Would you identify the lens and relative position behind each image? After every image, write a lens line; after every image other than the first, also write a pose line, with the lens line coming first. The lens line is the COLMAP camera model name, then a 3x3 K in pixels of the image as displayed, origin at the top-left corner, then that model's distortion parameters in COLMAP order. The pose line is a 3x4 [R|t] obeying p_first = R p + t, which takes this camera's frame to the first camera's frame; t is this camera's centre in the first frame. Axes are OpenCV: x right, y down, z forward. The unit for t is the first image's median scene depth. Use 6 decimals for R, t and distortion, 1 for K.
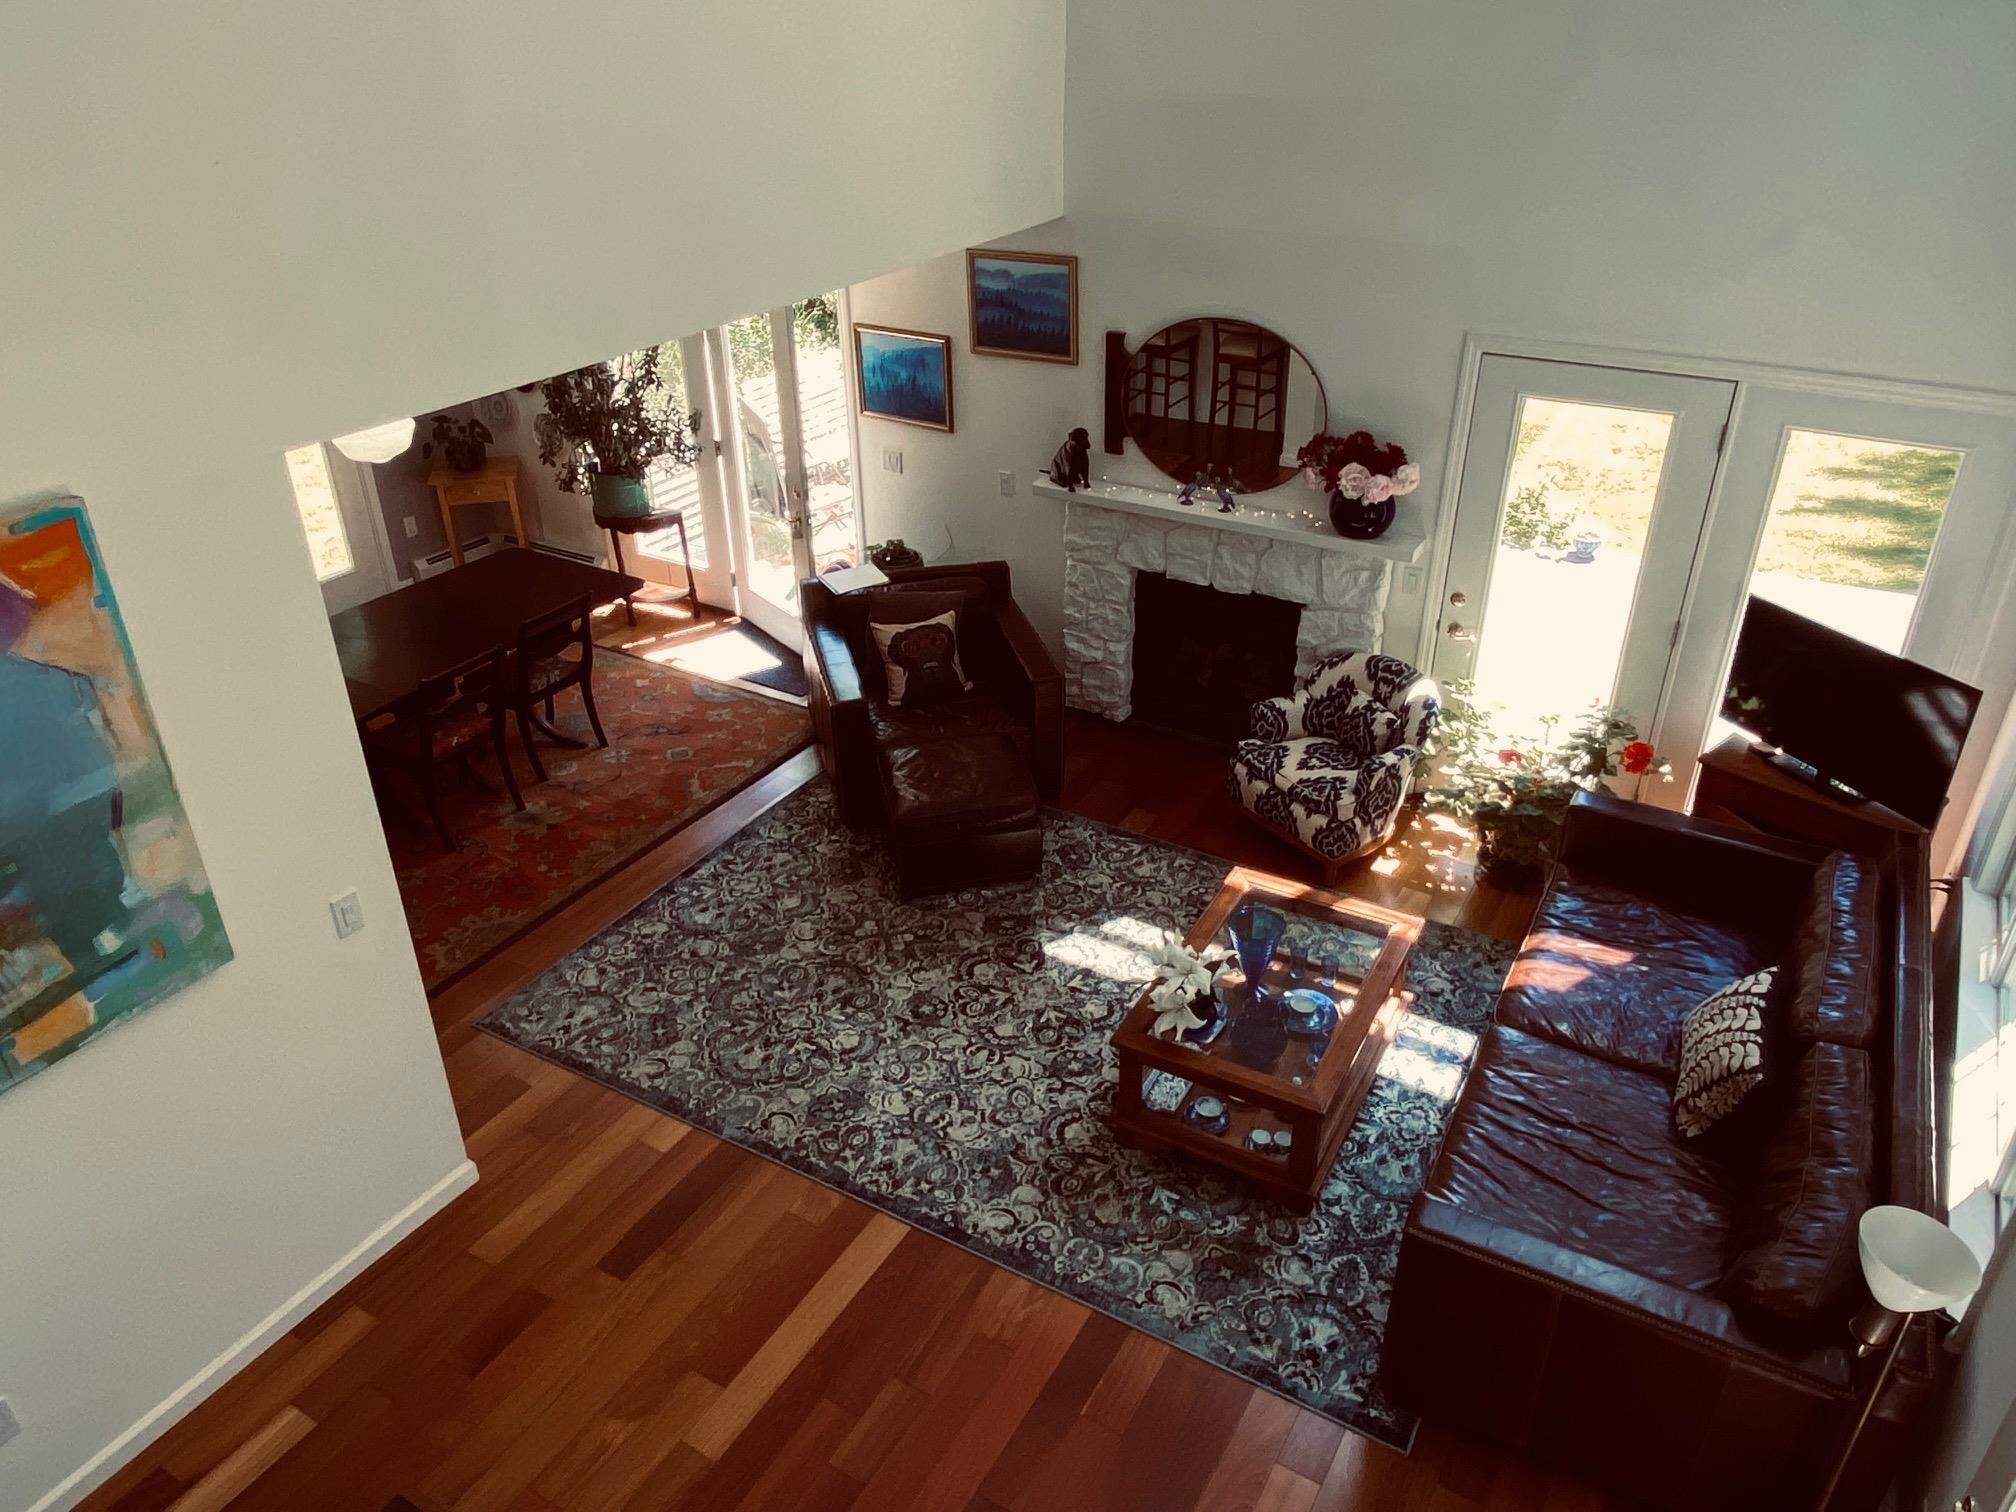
lens RADIAL K [[1385.7, 0, 1008.0], [0, 1385.7, 756.0], [0, 0, 1]] dist [0.067144, 0.001120]
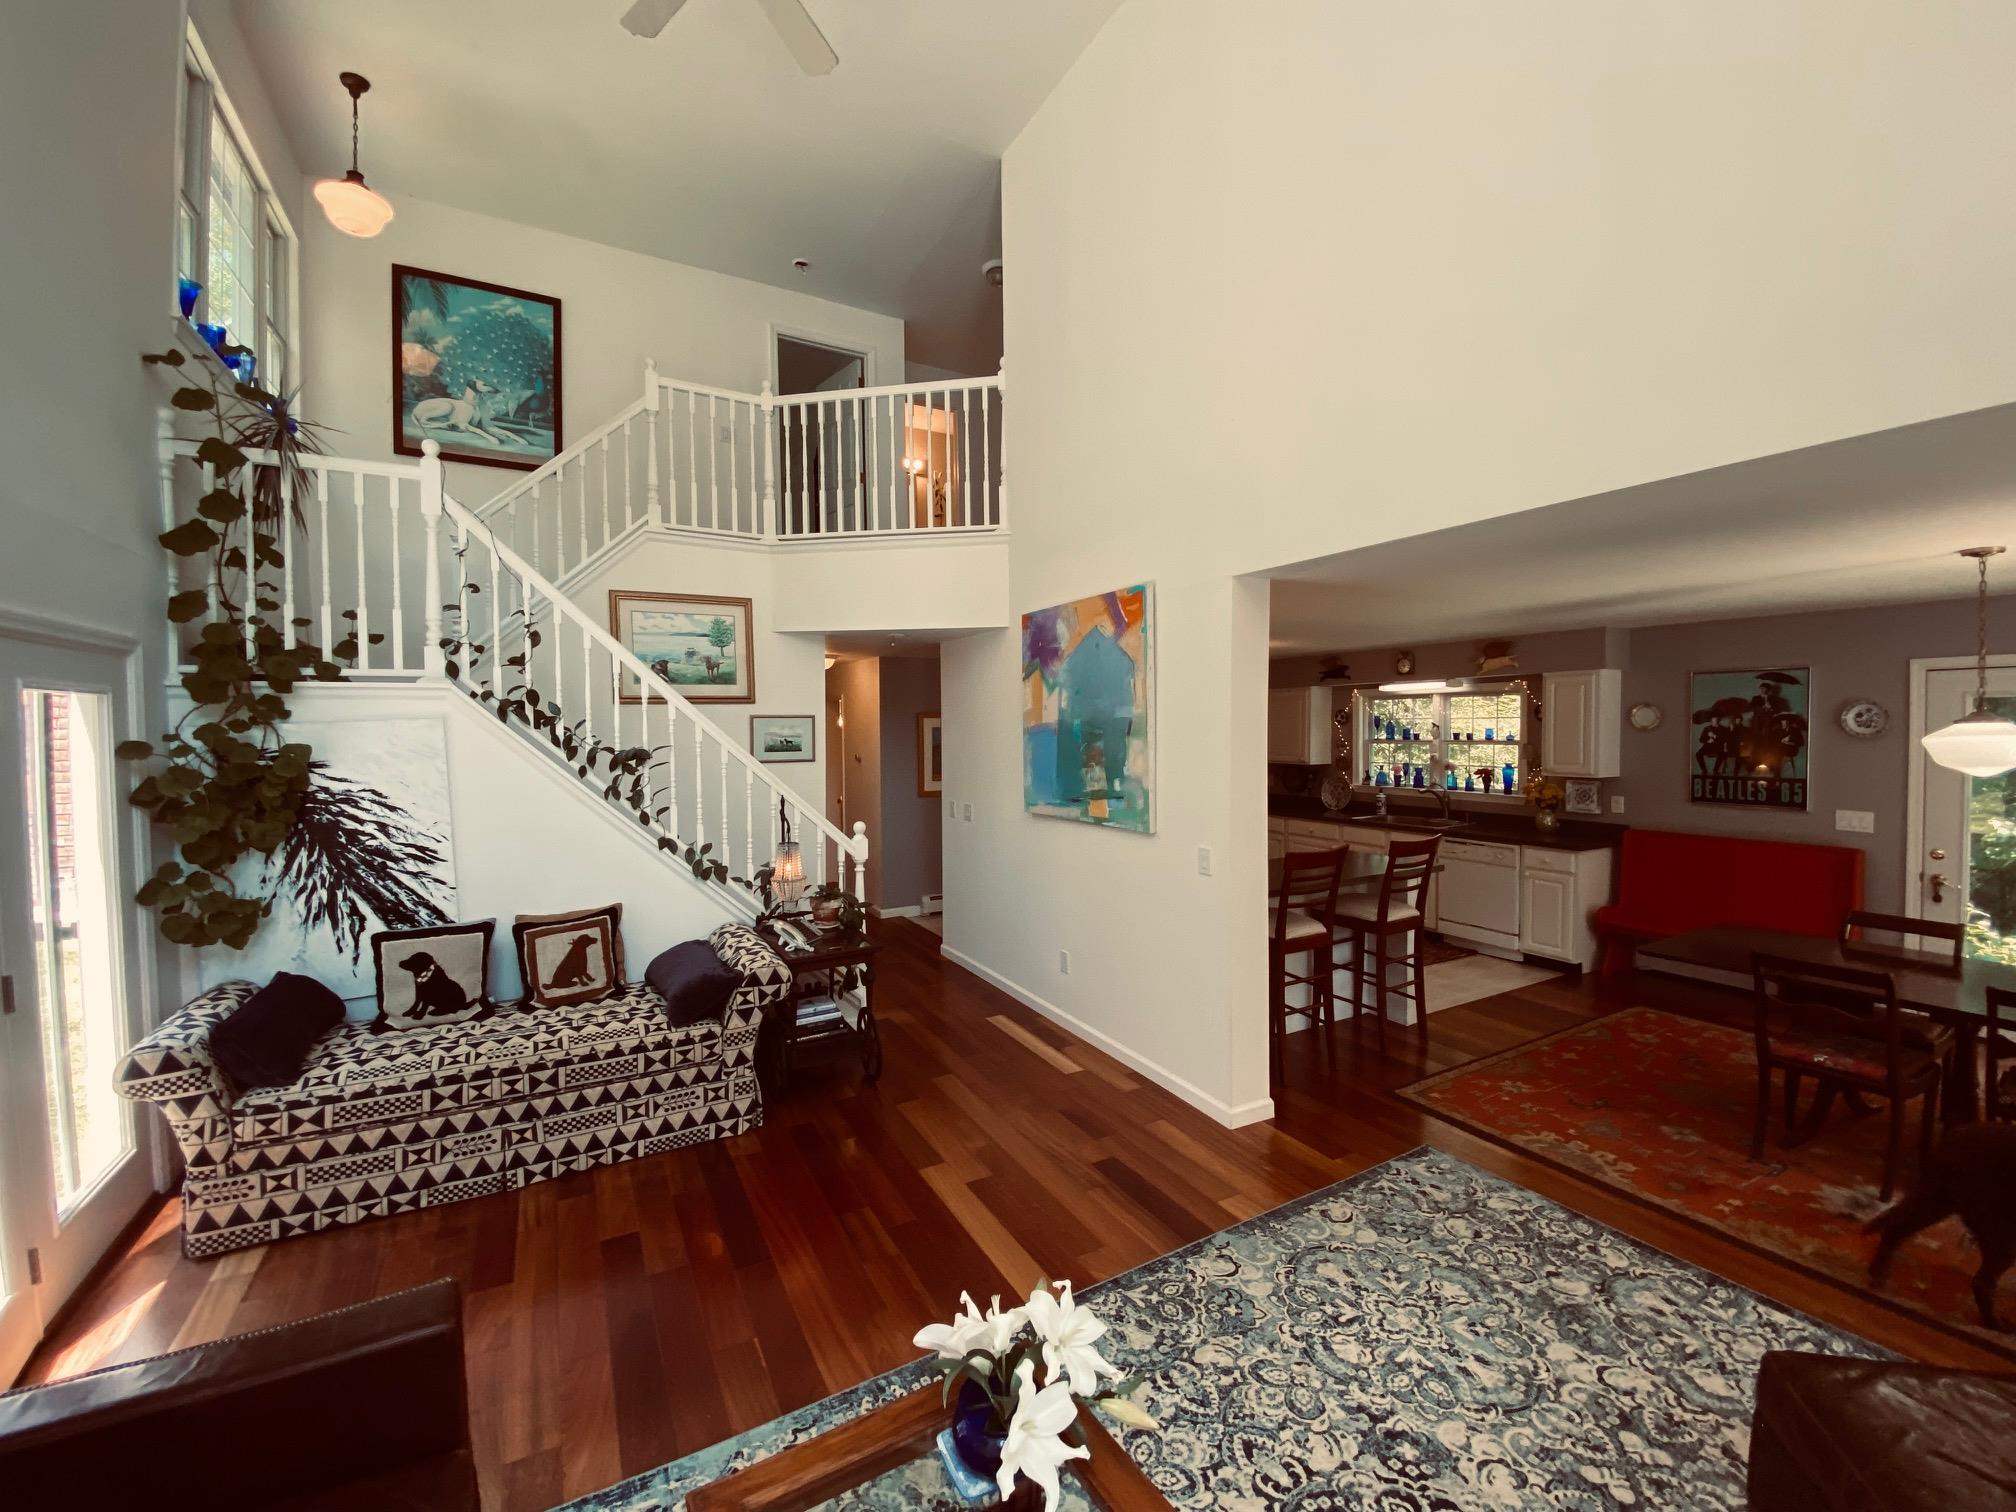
lens RADIAL K [[818.8, 0, 1008.0], [0, 818.8, 756.0], [0, 0, 1]] dist [0.017218, -0.016293]
pose [[-0.495816, 0.045762, -0.867221, 0.264826], [-0.419805, 0.861549, 0.285477, -0.096036], [0.760217, 0.505608, -0.407958, 0.649319]]
